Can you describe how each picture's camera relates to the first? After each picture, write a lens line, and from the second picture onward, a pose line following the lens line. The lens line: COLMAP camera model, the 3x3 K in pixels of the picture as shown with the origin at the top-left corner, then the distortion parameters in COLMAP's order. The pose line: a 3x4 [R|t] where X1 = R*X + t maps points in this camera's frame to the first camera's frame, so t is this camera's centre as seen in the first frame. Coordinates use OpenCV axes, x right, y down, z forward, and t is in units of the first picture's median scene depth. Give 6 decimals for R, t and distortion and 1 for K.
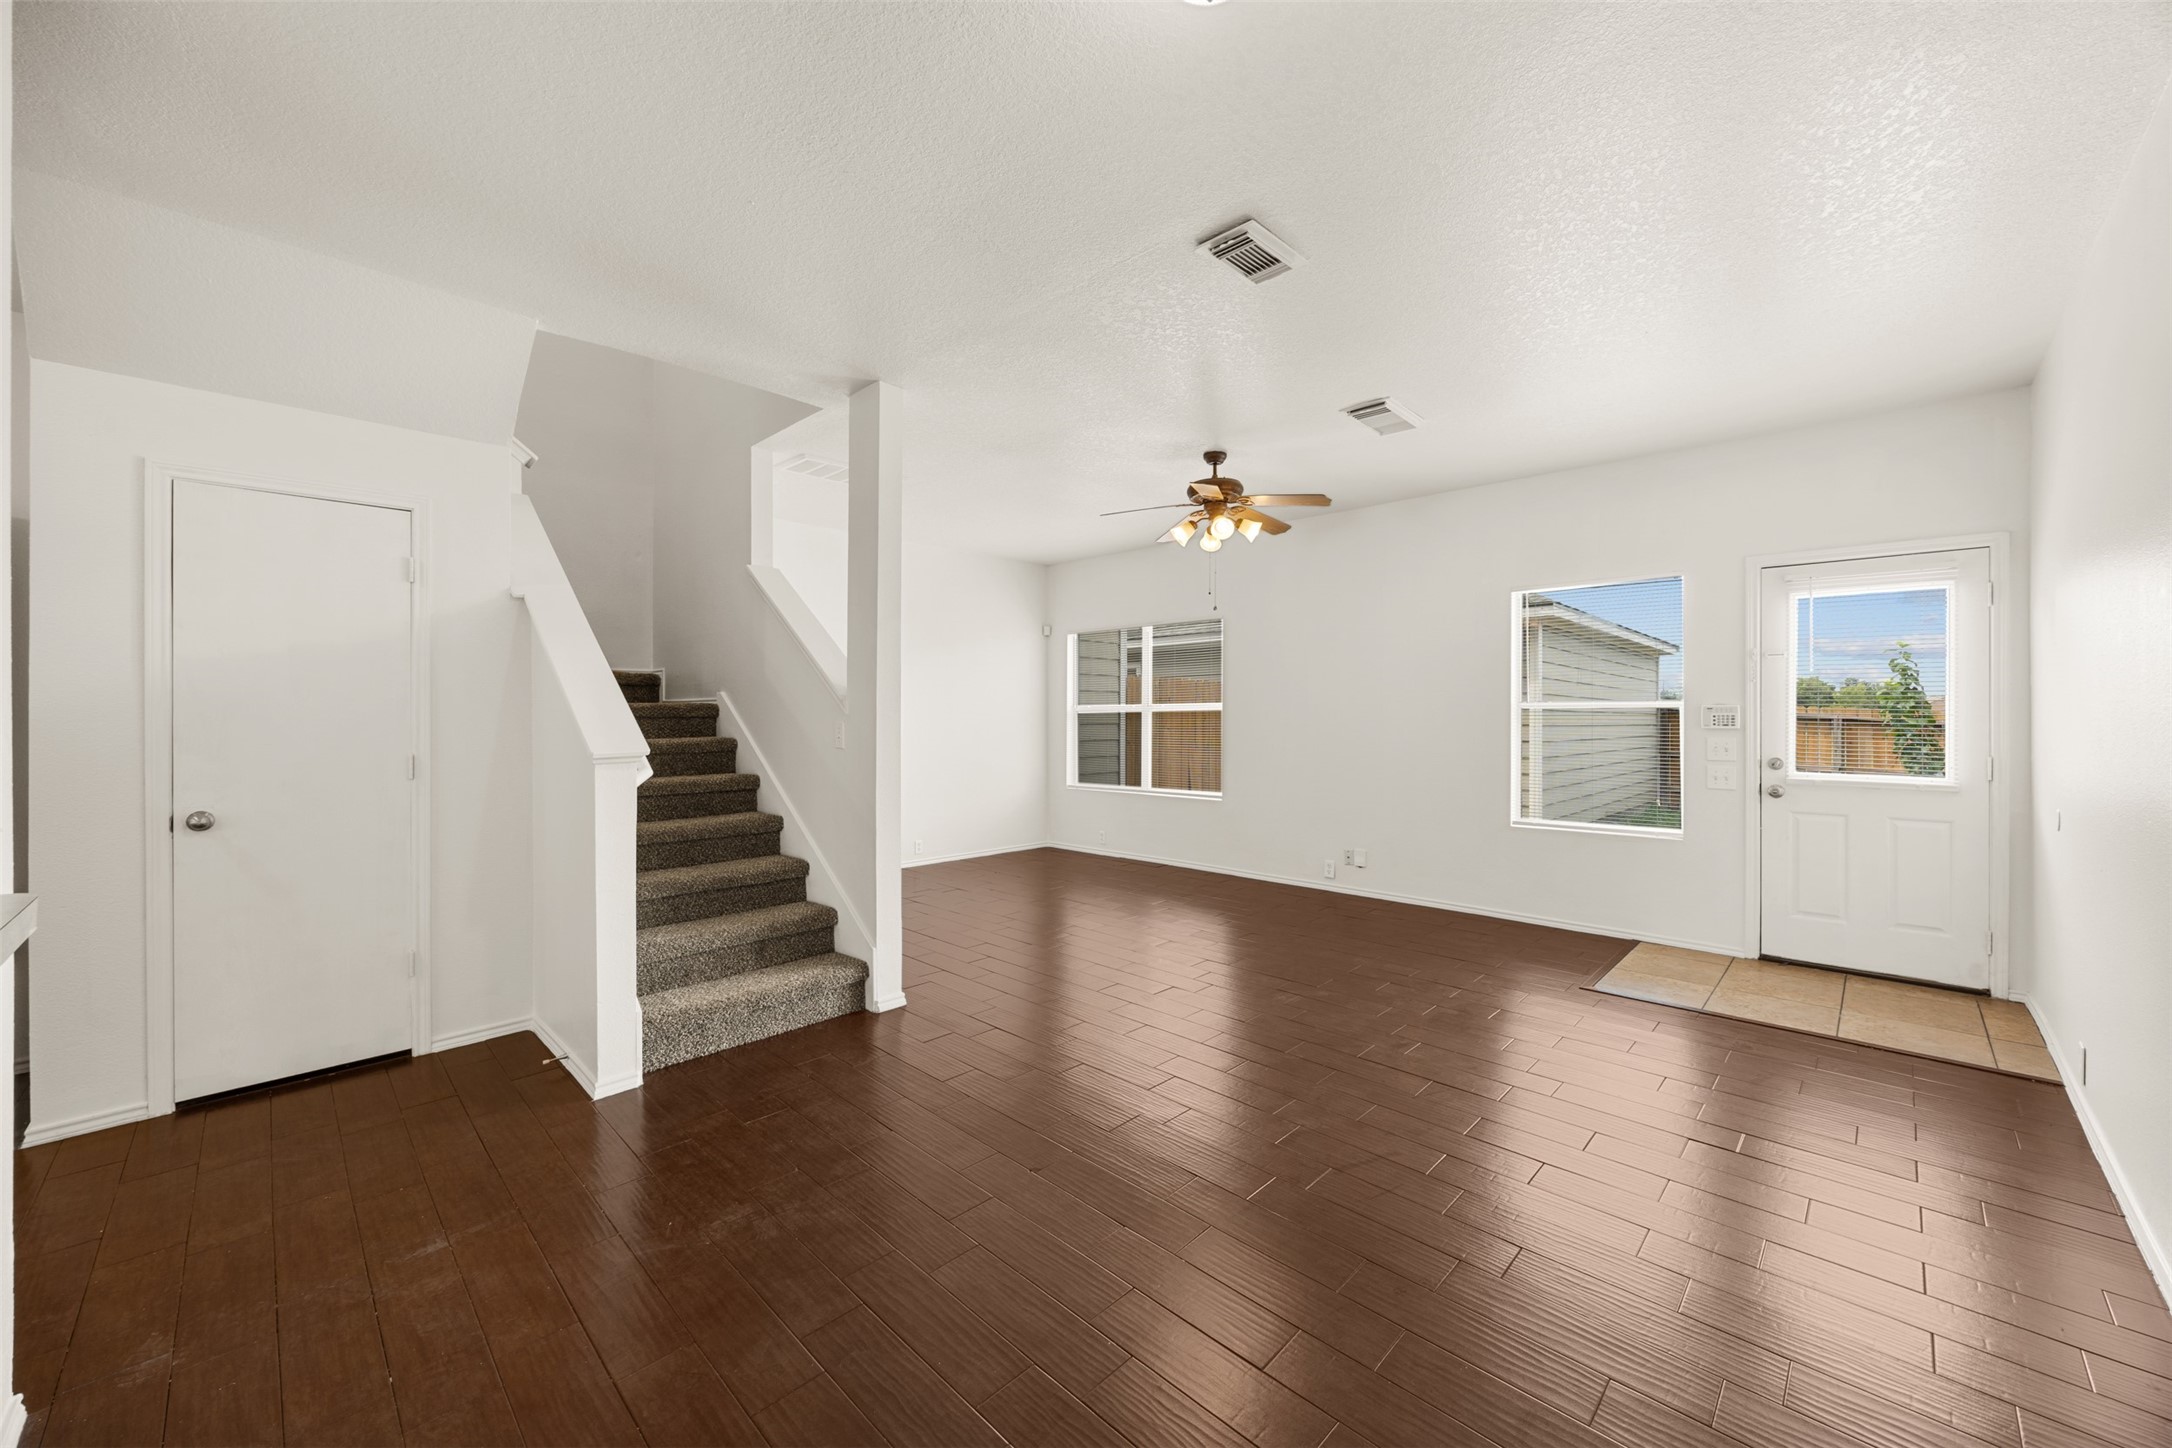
lens RADIAL K [[821.3, 0, 1086.0], [0, 821.3, 724.0], [0, 0, 1]] dist [-0.002784, -0.000105]
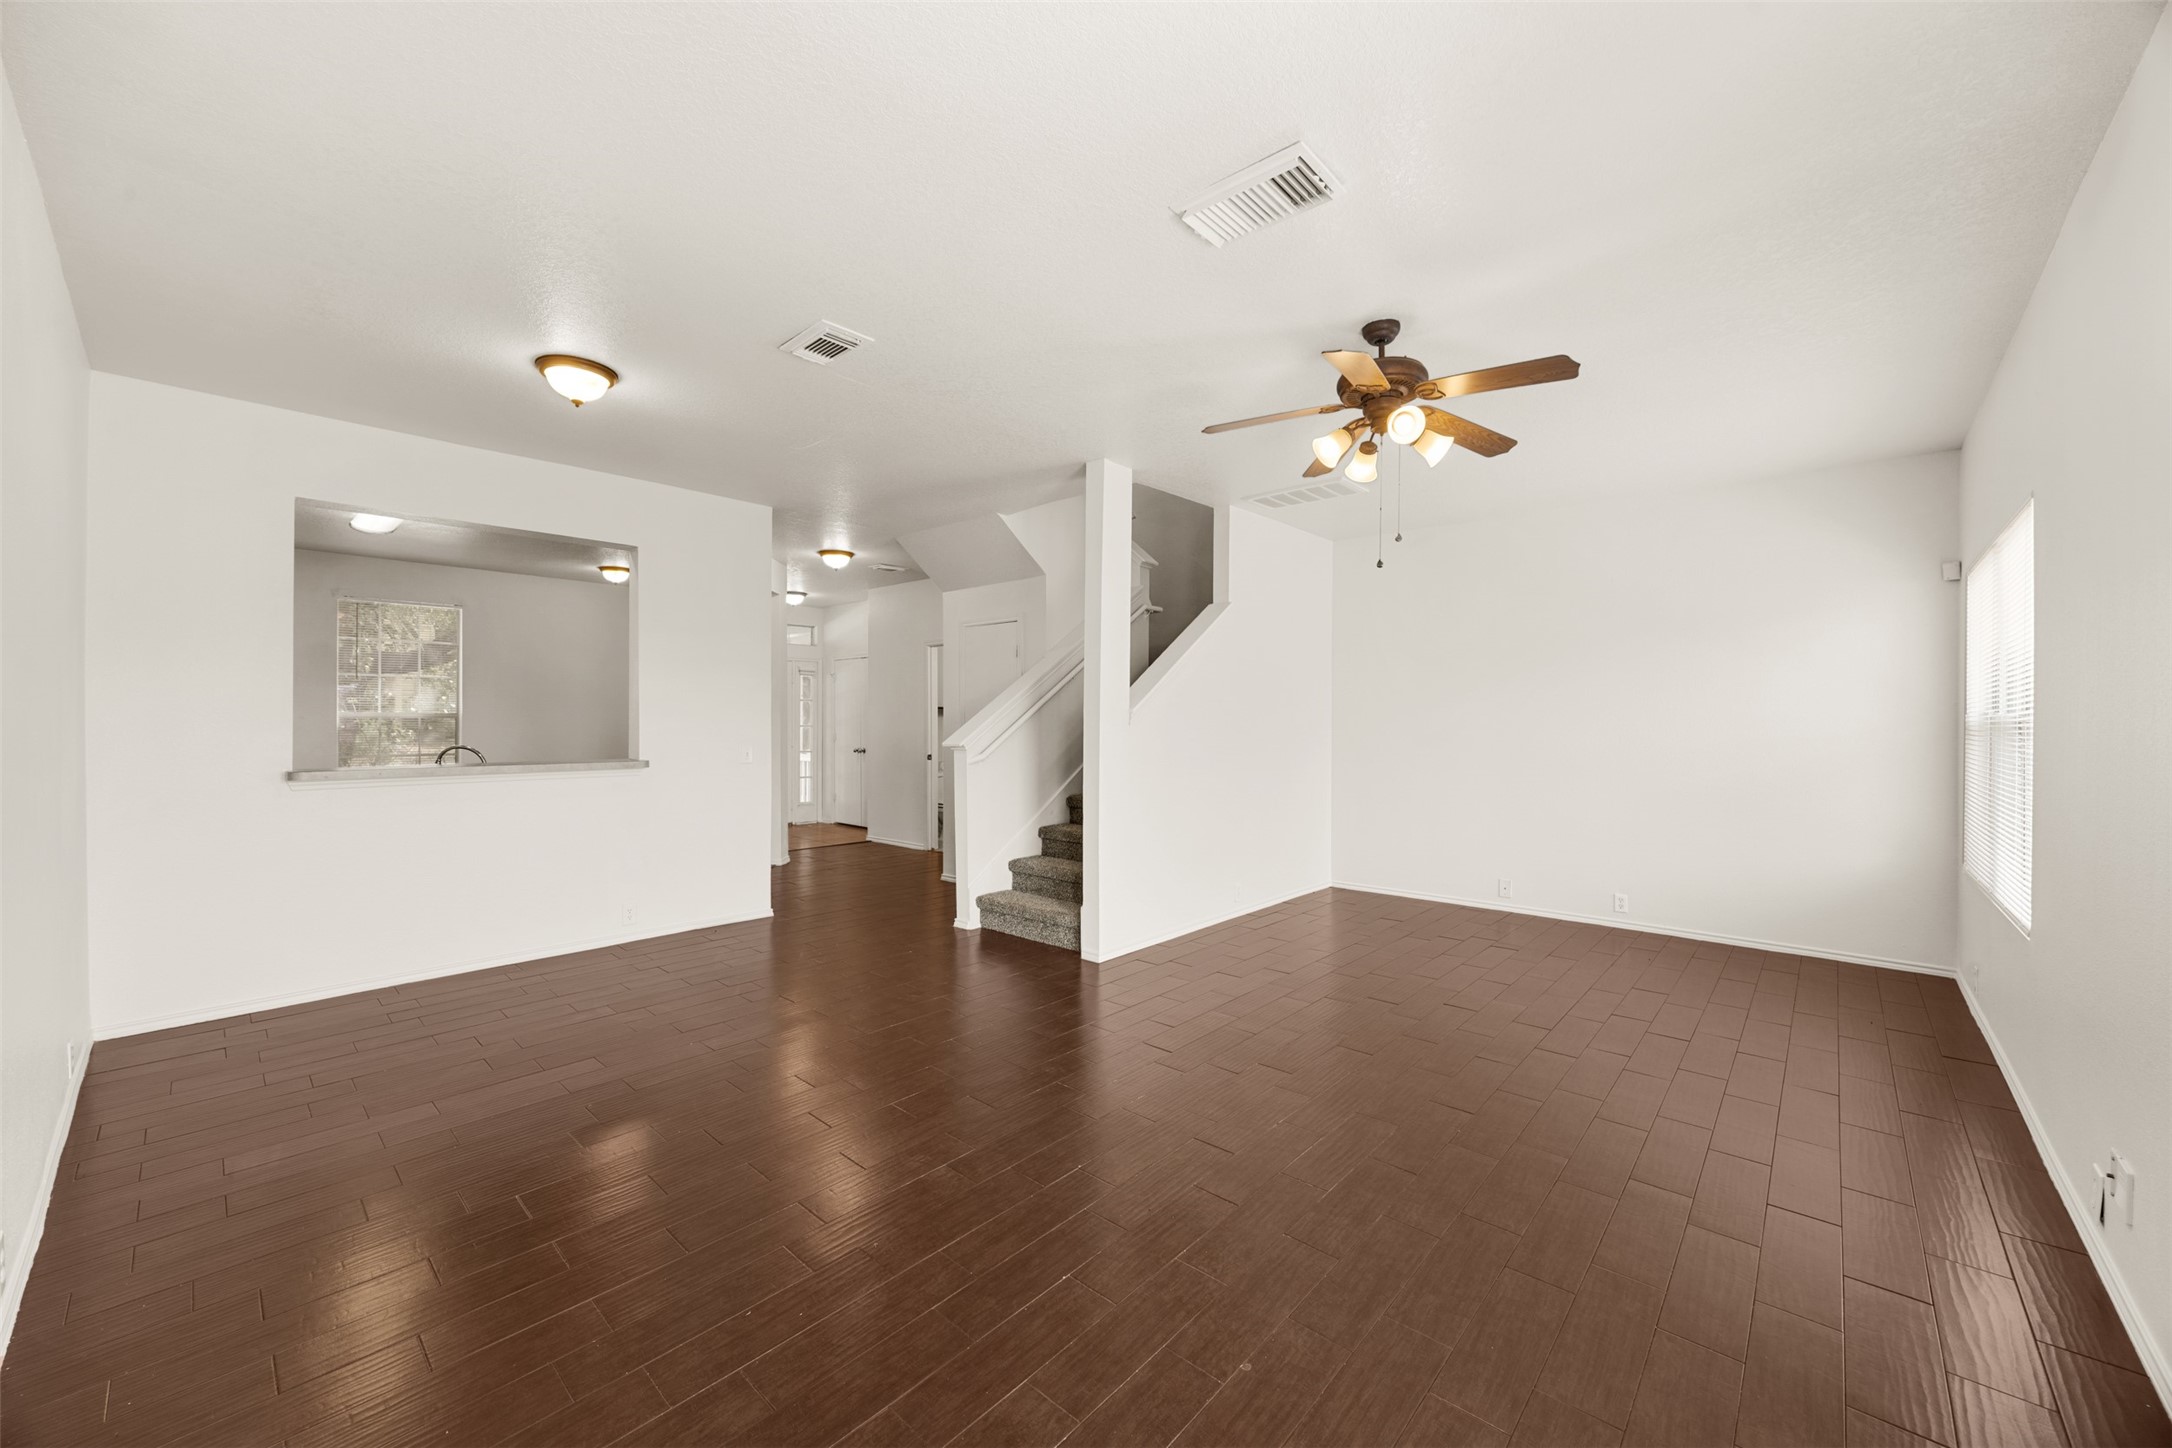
lens RADIAL K [[821.3, 0, 1086.0], [0, 821.3, 724.0], [0, 0, 1]] dist [-0.002784, -0.000105]
pose [[0.036311, 0.003819, -0.999333, 1.025323], [-0.011724, 0.999926, 0.003395, -0.016767], [0.999272, 0.011593, 0.036353, 0.959664]]
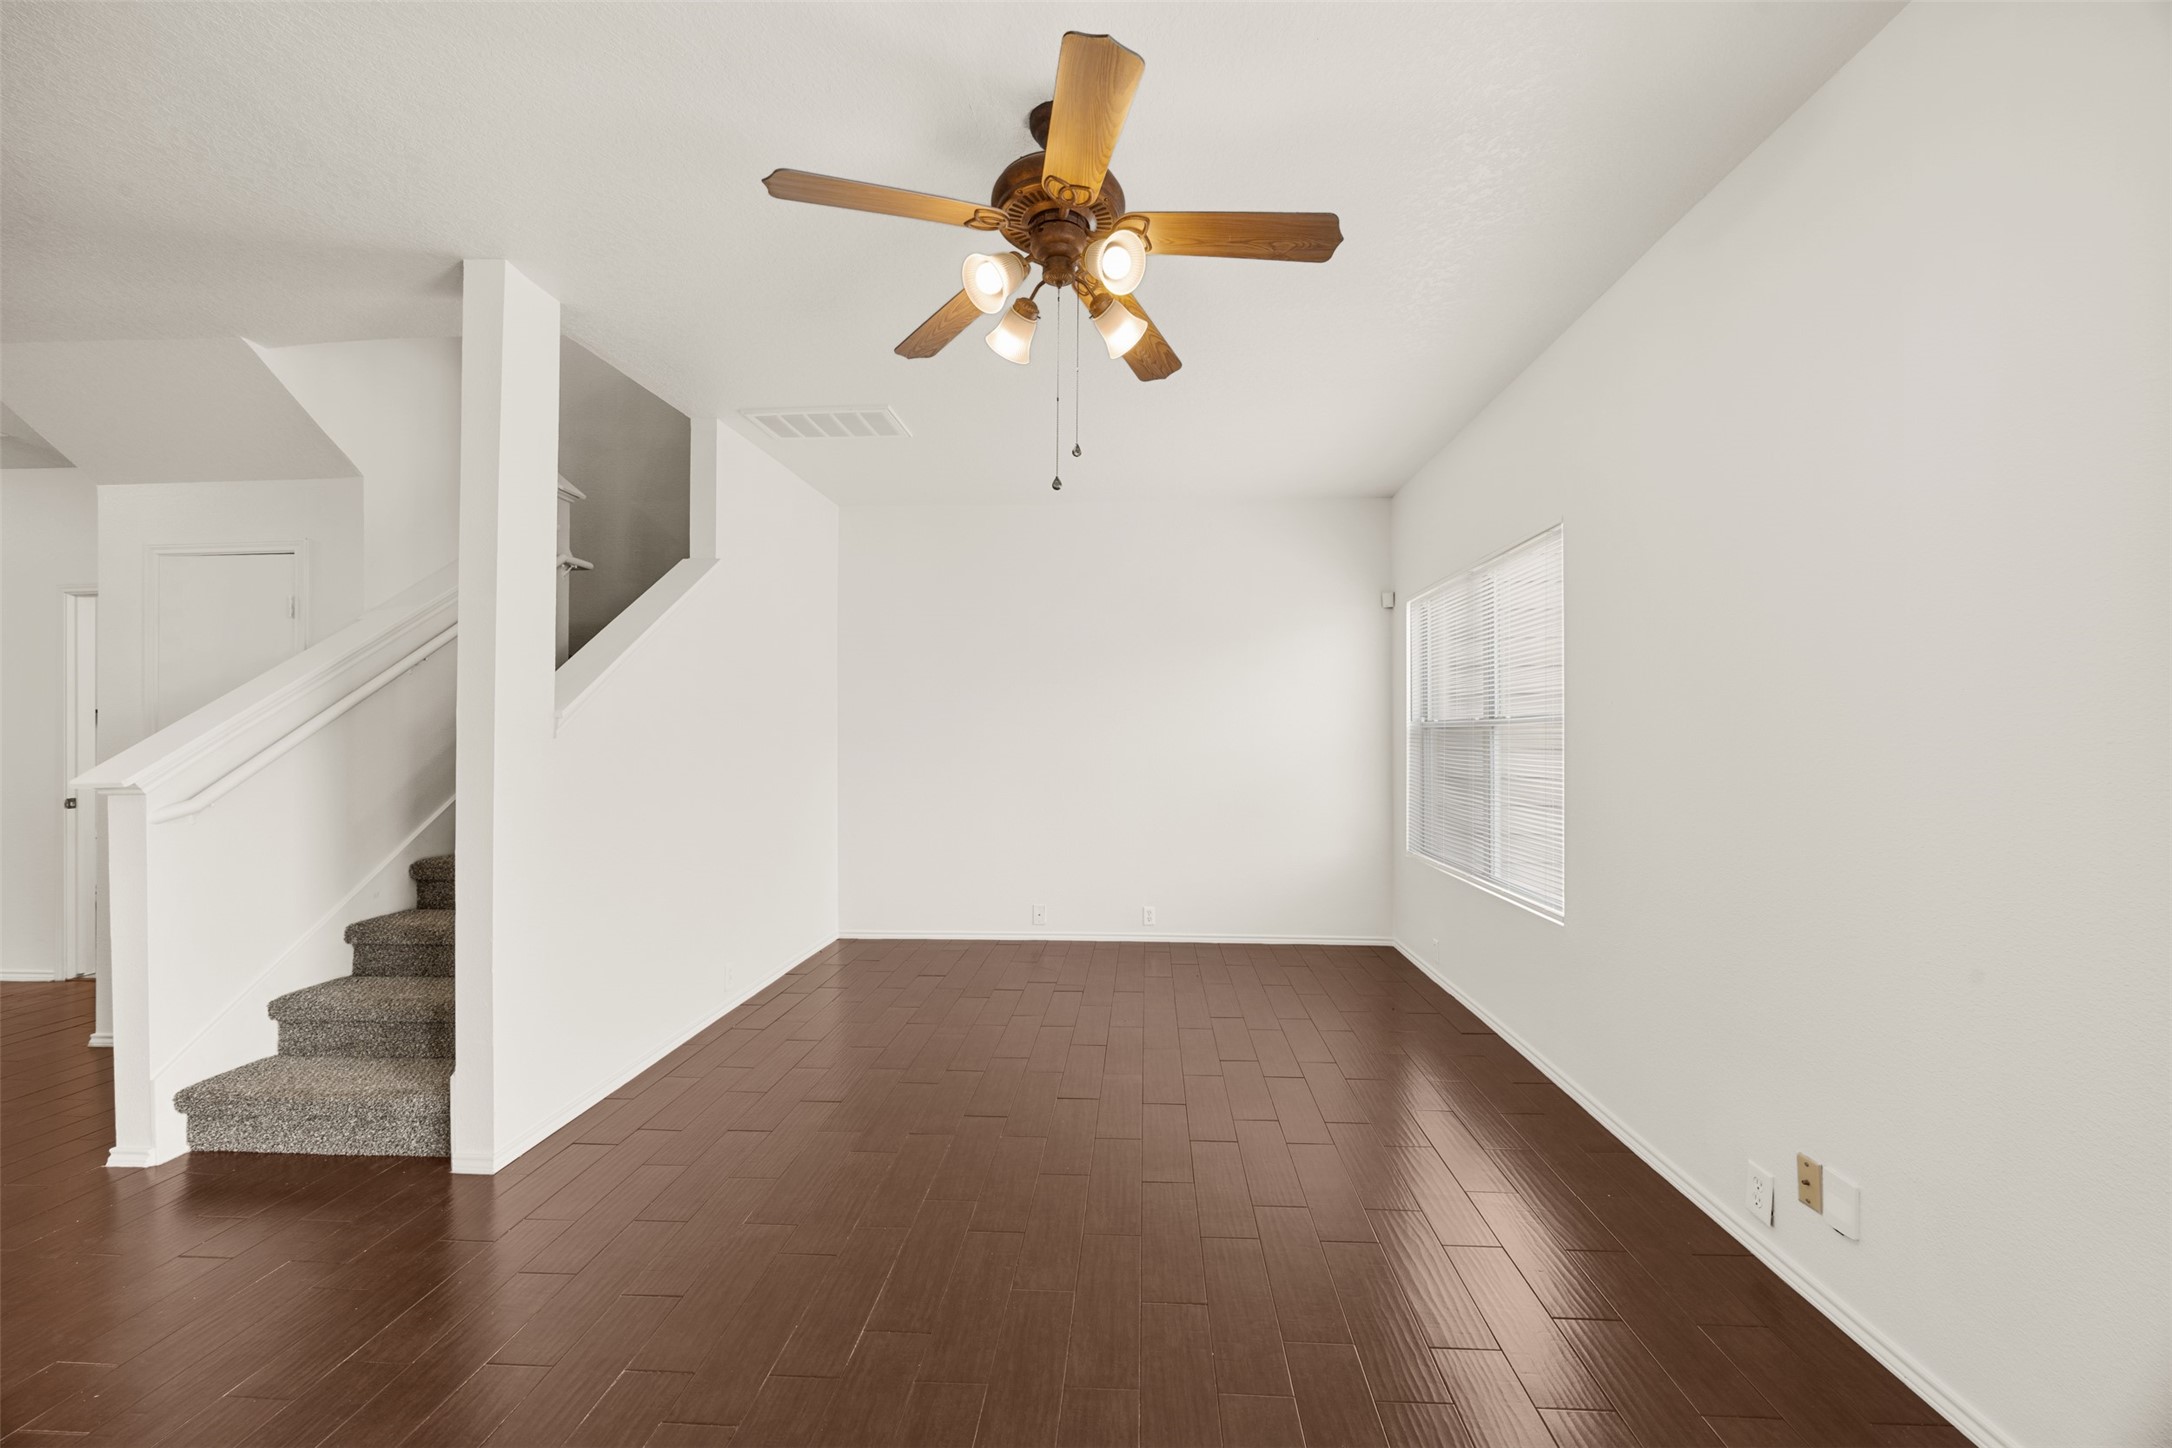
lens RADIAL K [[821.3, 0, 1086.0], [0, 821.3, 724.0], [0, 0, 1]] dist [-0.002784, -0.000105]
pose [[0.654547, -0.009965, -0.755956, 0.619160], [-0.002909, 0.999873, -0.015699, -0.013926], [0.756016, 0.012475, 0.654434, 0.950736]]
